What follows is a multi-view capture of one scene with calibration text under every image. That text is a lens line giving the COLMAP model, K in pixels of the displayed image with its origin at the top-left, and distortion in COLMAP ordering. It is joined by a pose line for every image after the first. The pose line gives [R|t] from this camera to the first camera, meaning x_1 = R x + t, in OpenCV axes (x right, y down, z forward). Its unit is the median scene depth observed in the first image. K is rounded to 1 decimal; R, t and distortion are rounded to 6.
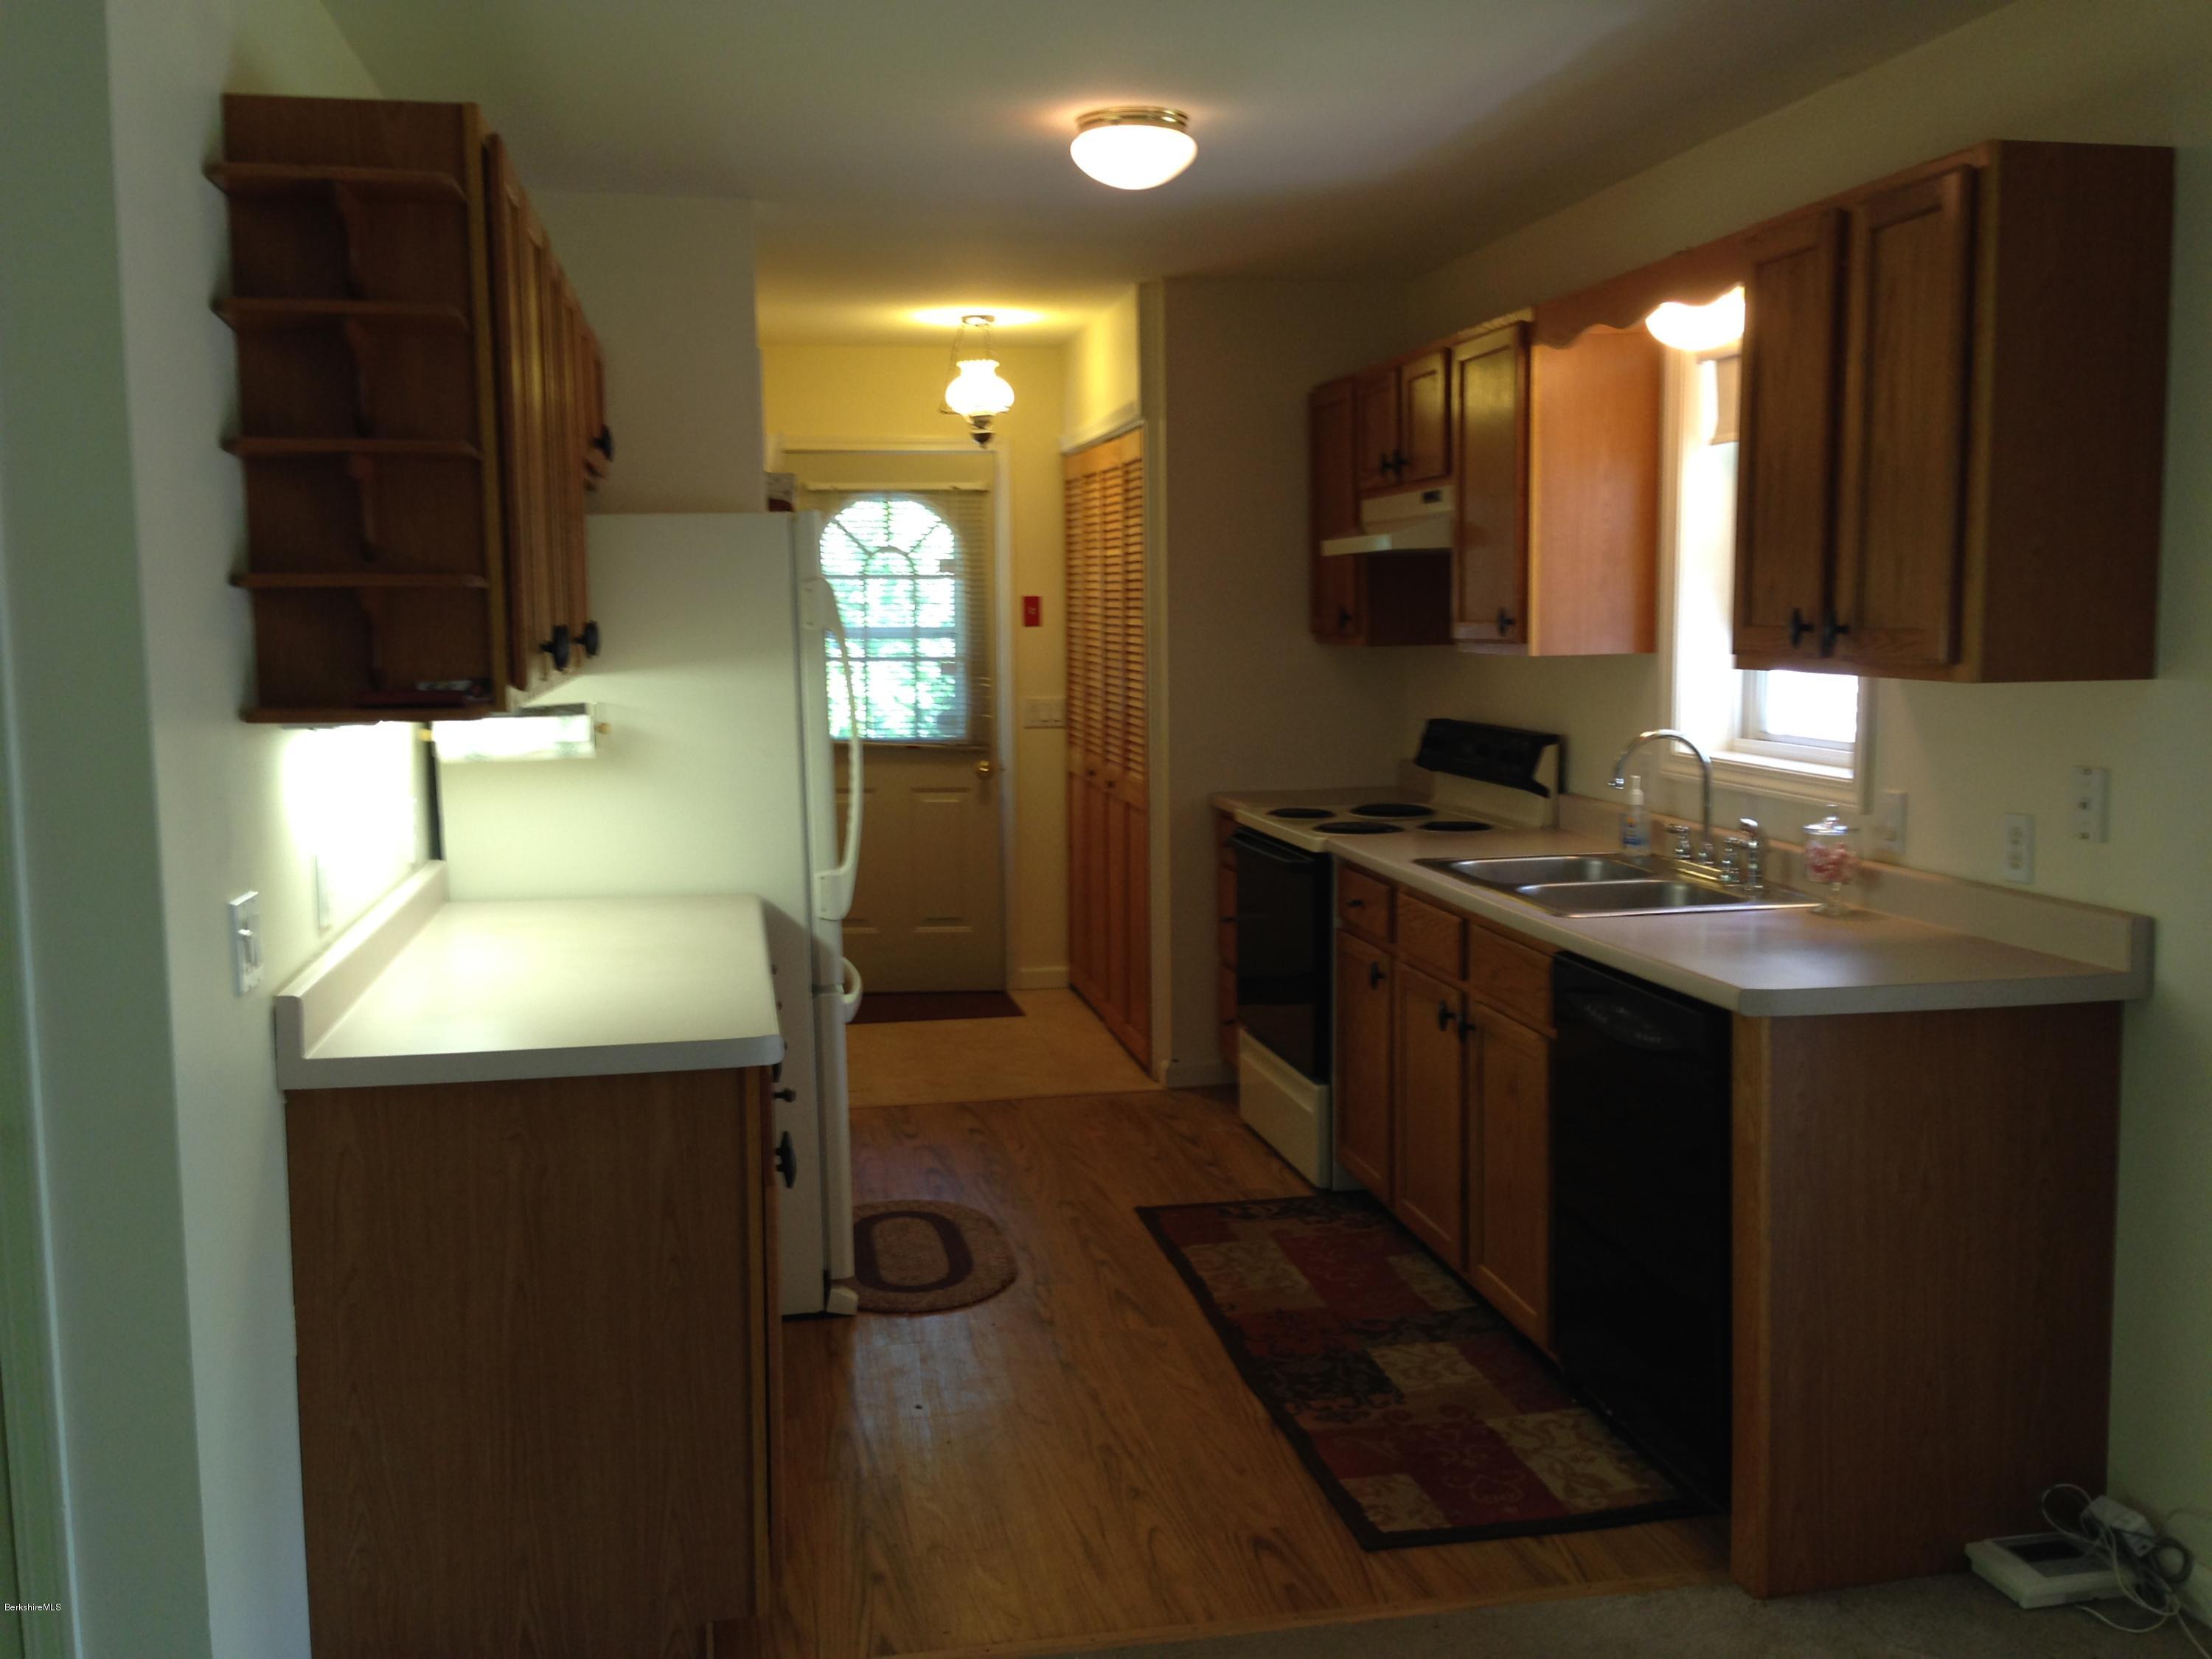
lens RADIAL K [[2008.2, 0, 1103.7], [0, 2008.2, 820.9], [0, 0, 1]] dist [0.113290, -0.198690]
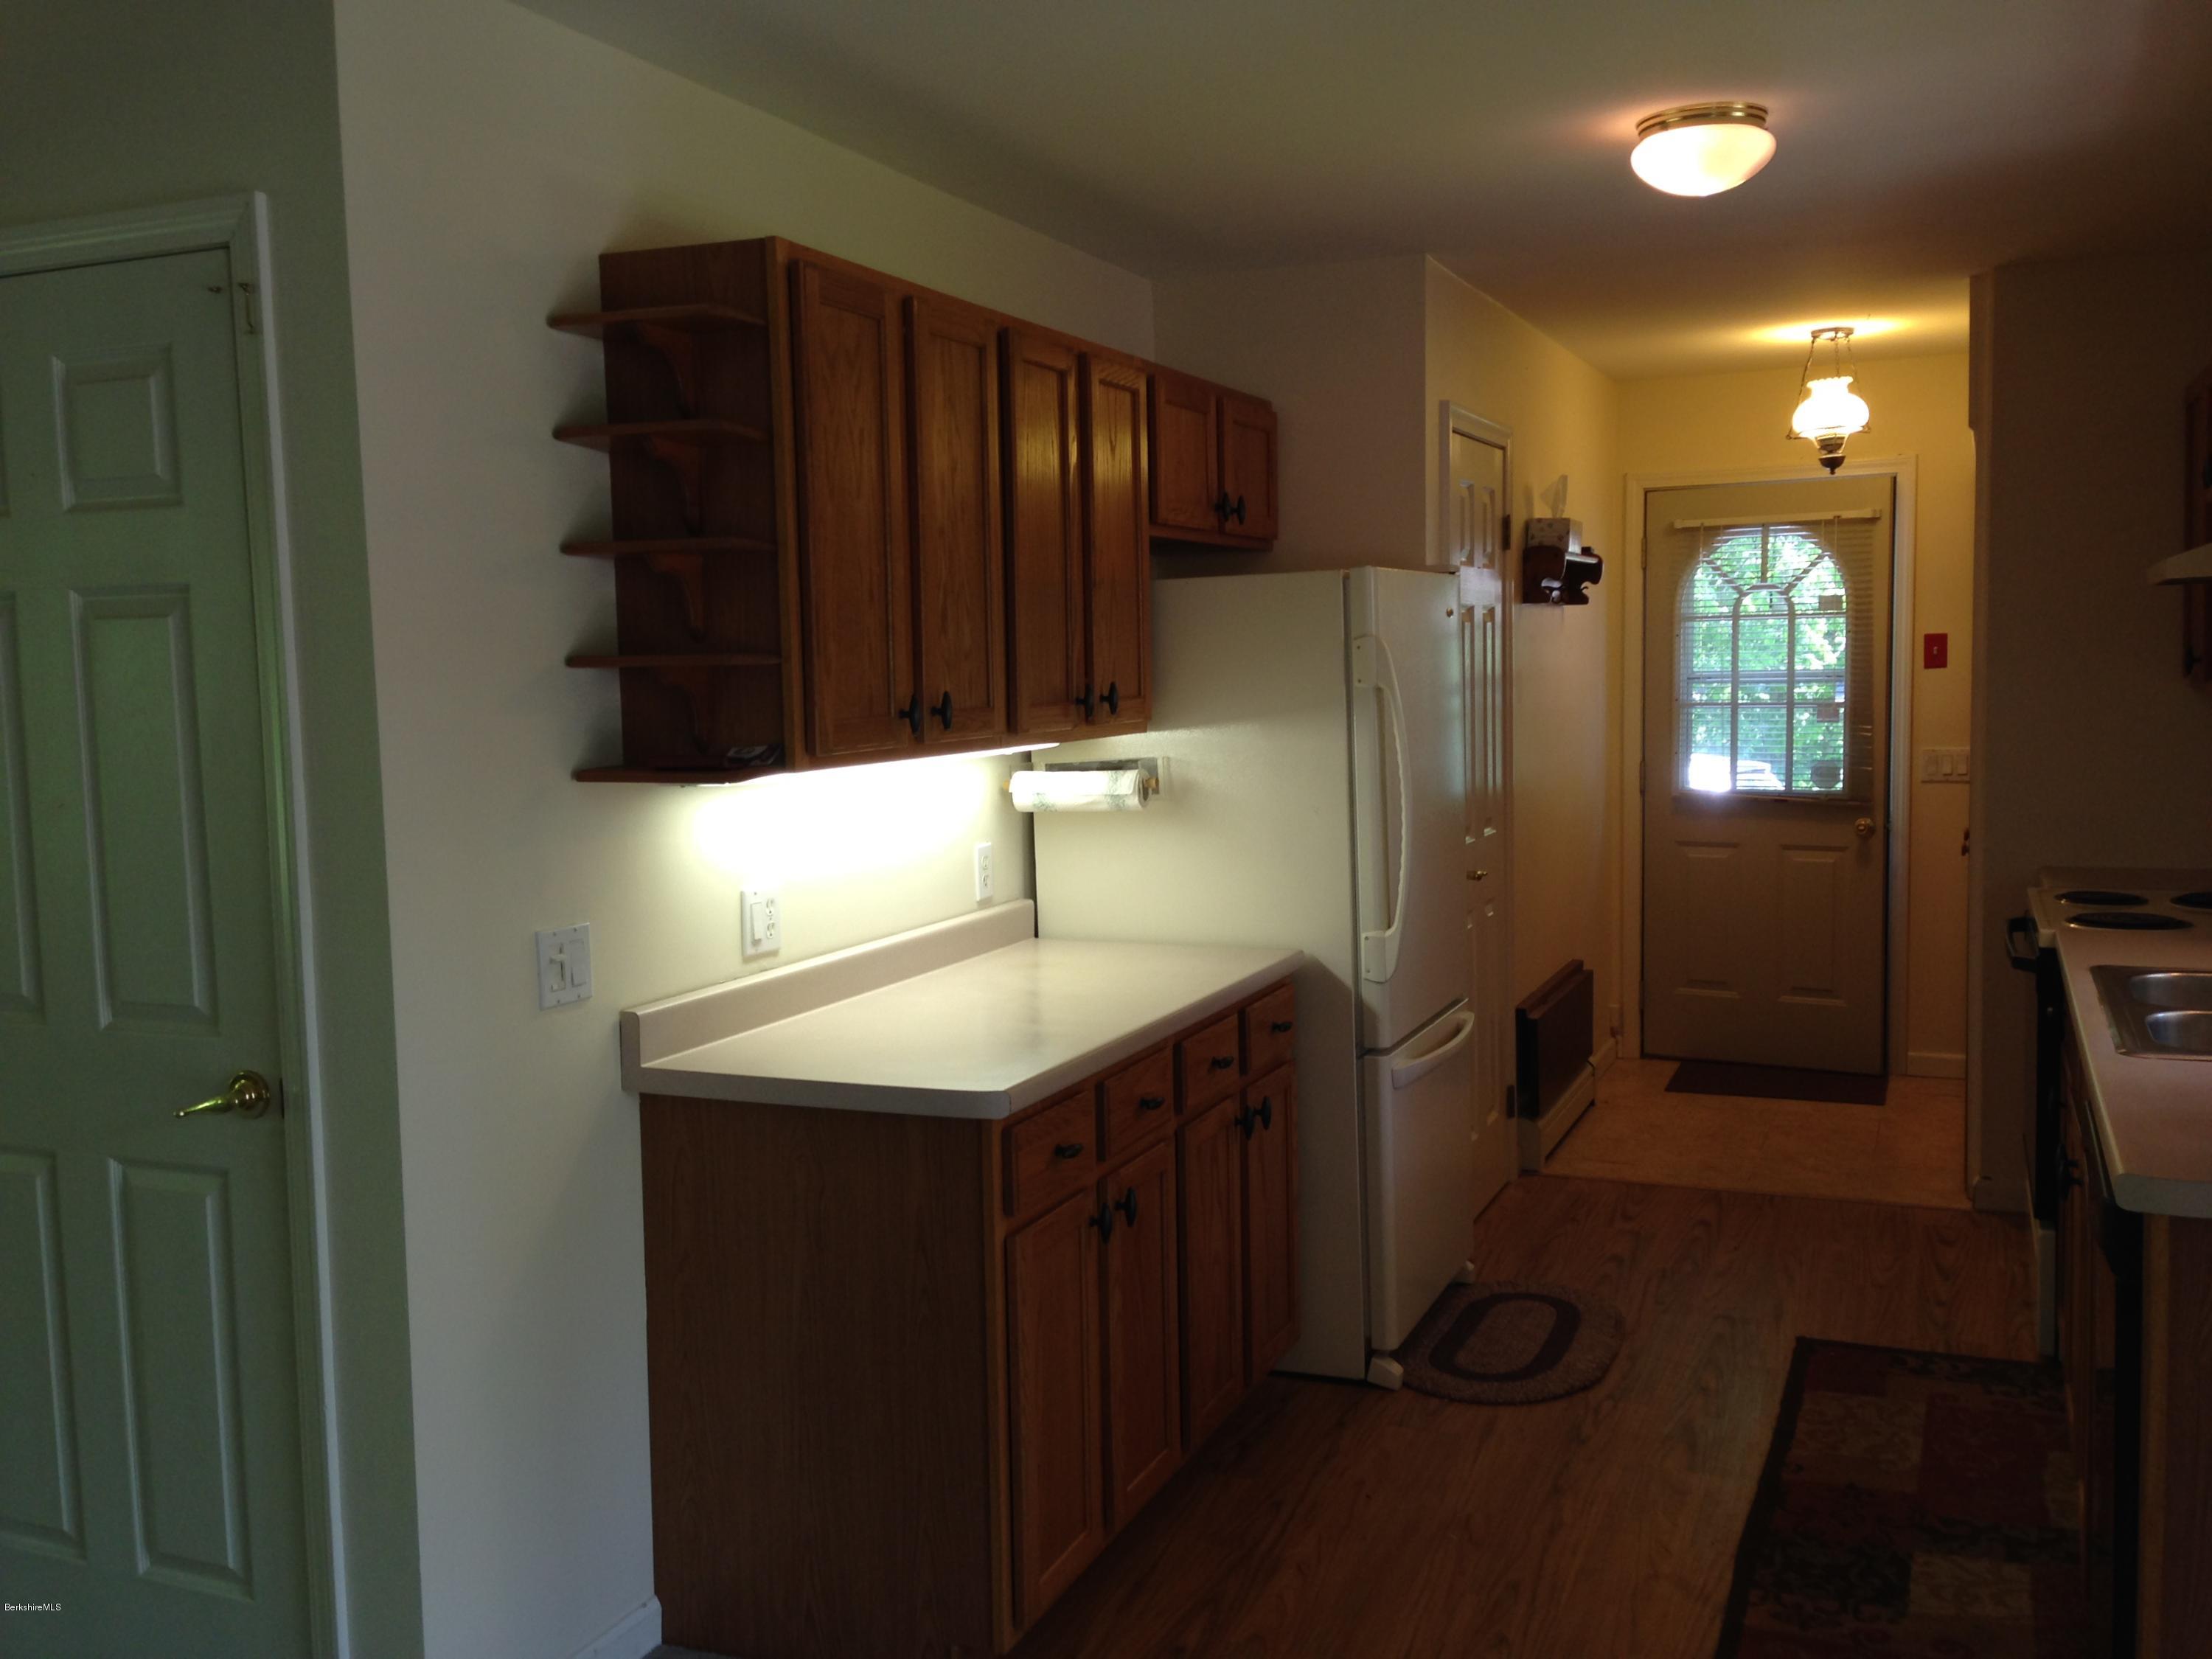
lens RADIAL K [[1985.3, 0, 1106.0], [0, 1985.3, 829.5], [0, 0, 1]] dist [0.122548, -0.217113]
pose [[0.830317, 0.037248, -0.556045, 0.199490], [-0.043570, 0.999049, 0.001863, -0.014429], [0.555586, 0.022680, 0.831150, 0.079356]]
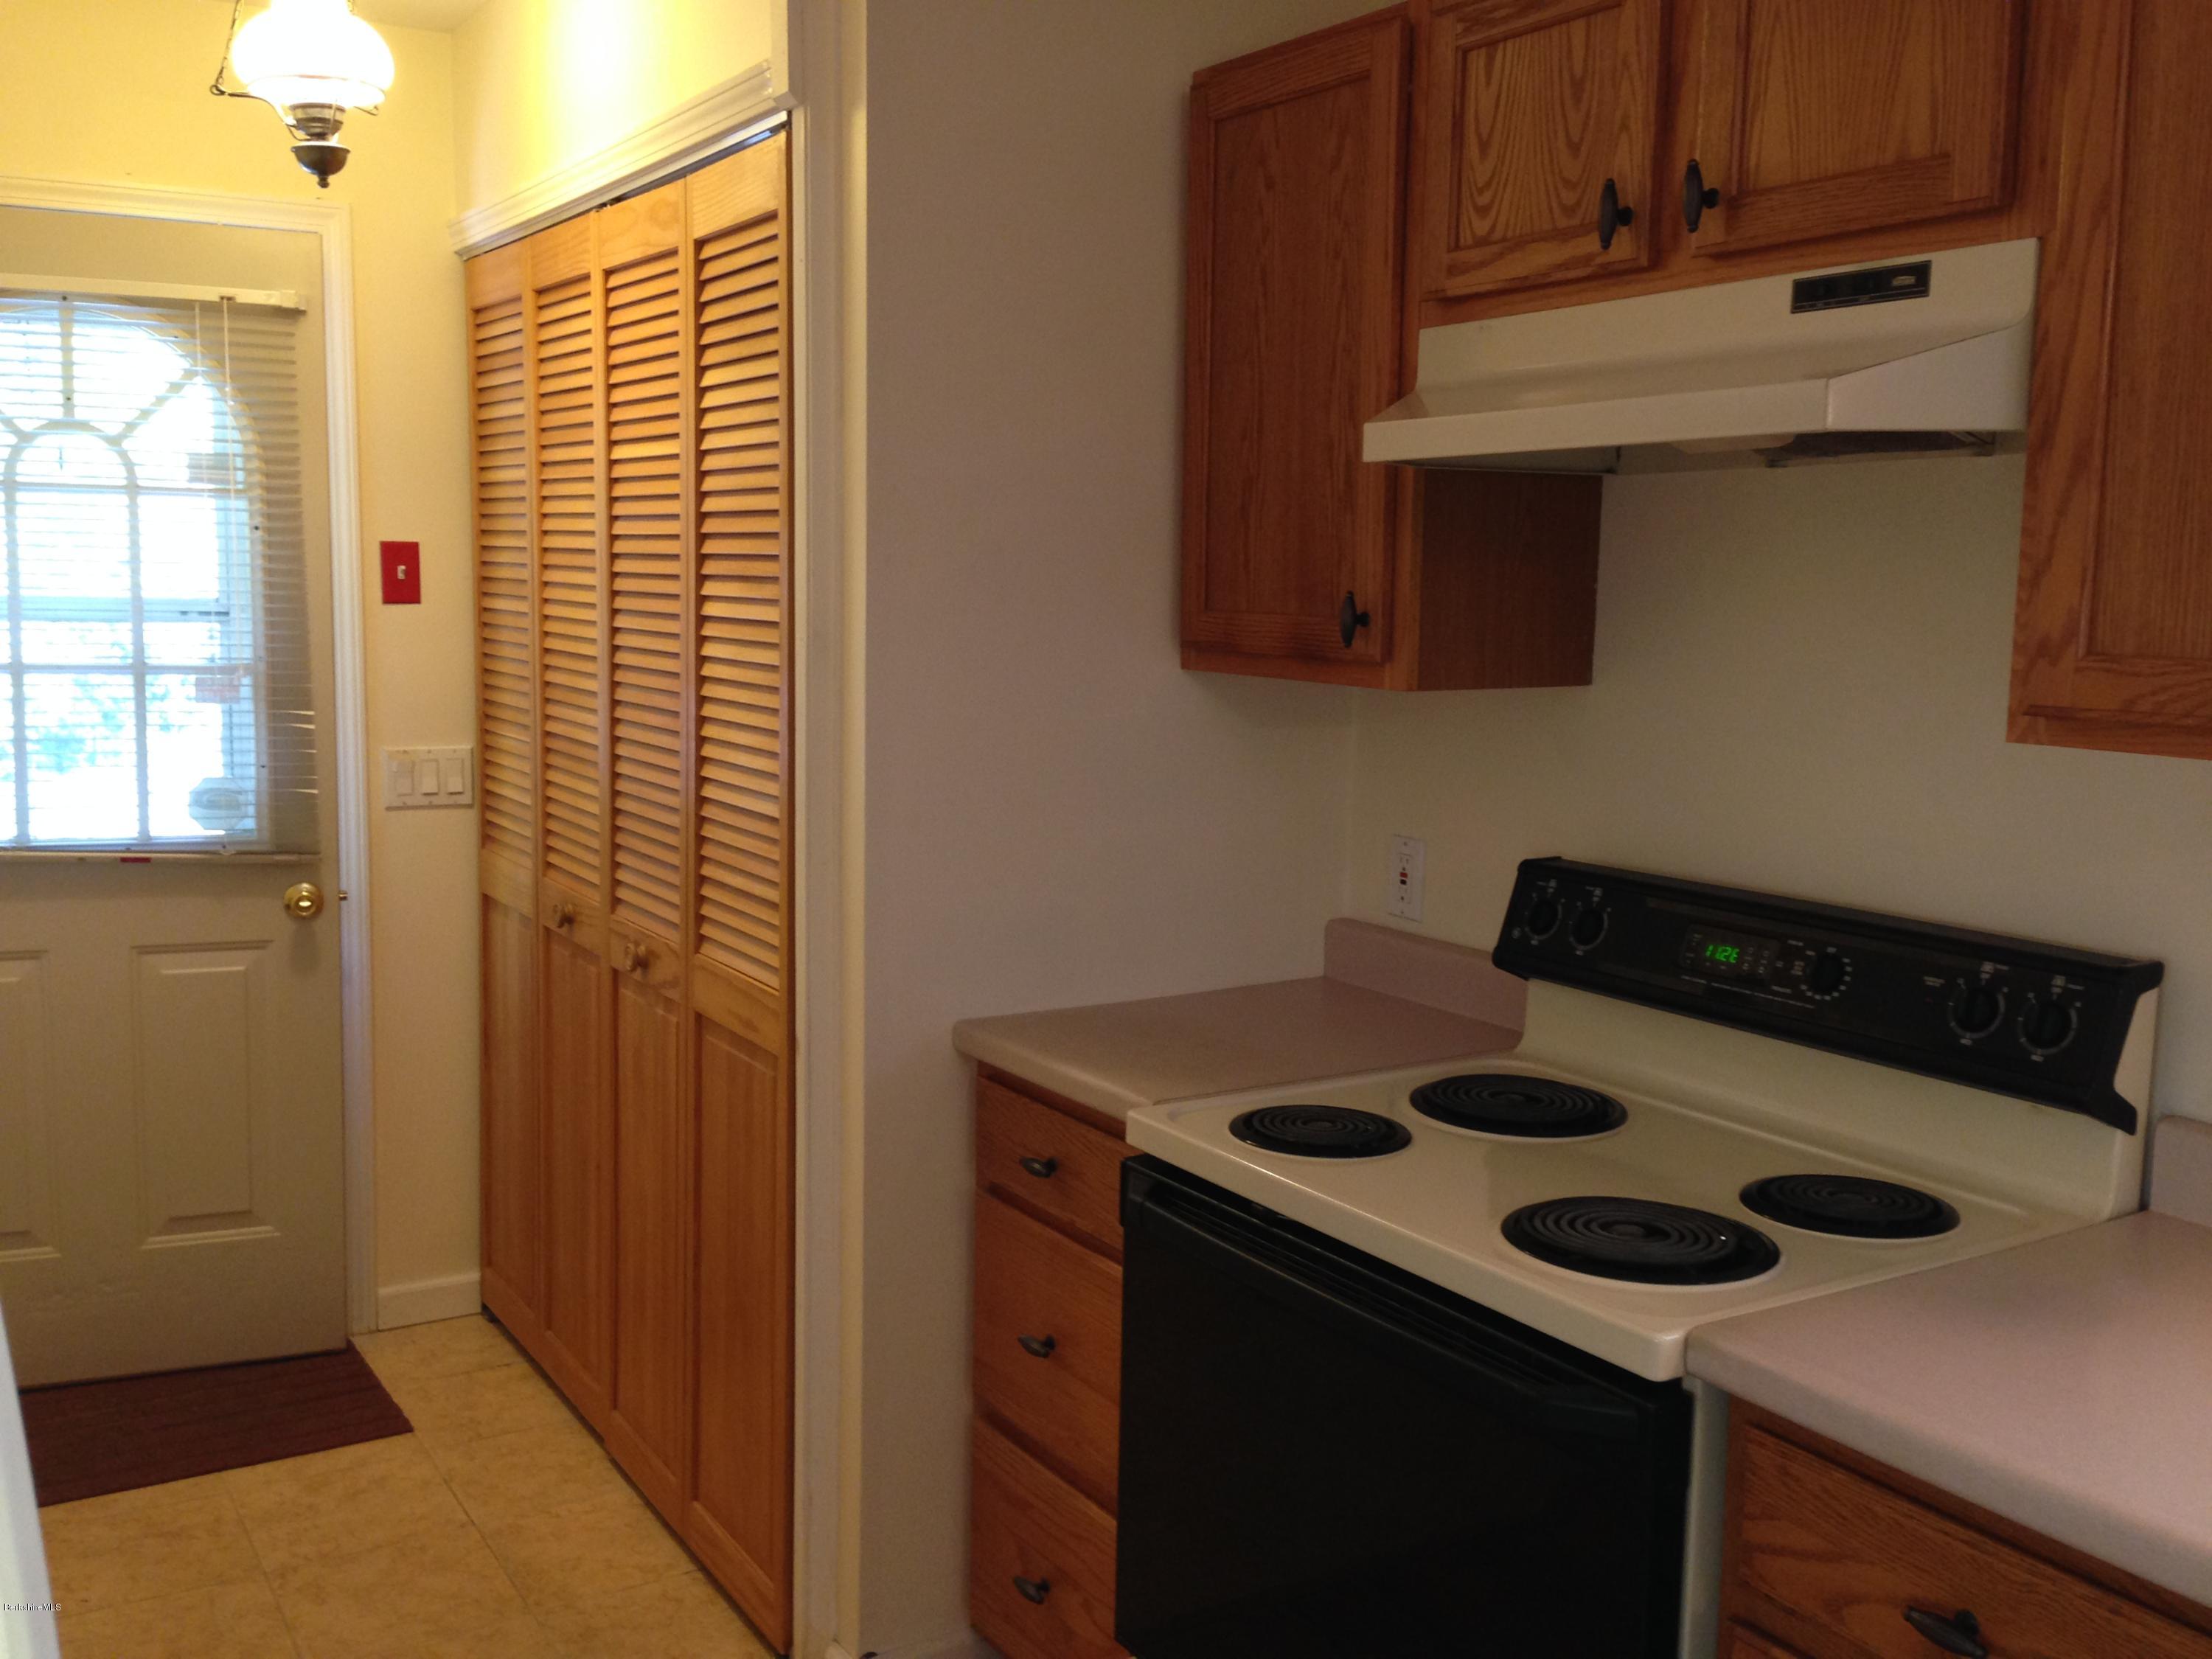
lens RADIAL K [[1985.3, 0, 1106.0], [0, 1985.3, 829.5], [0, 0, 1]] dist [0.122548, -0.217113]
pose [[0.928741, -0.016880, 0.370346, -0.074461], [0.009621, 0.999724, 0.021440, -0.063920], [-0.370605, -0.016349, 0.928647, 0.608210]]
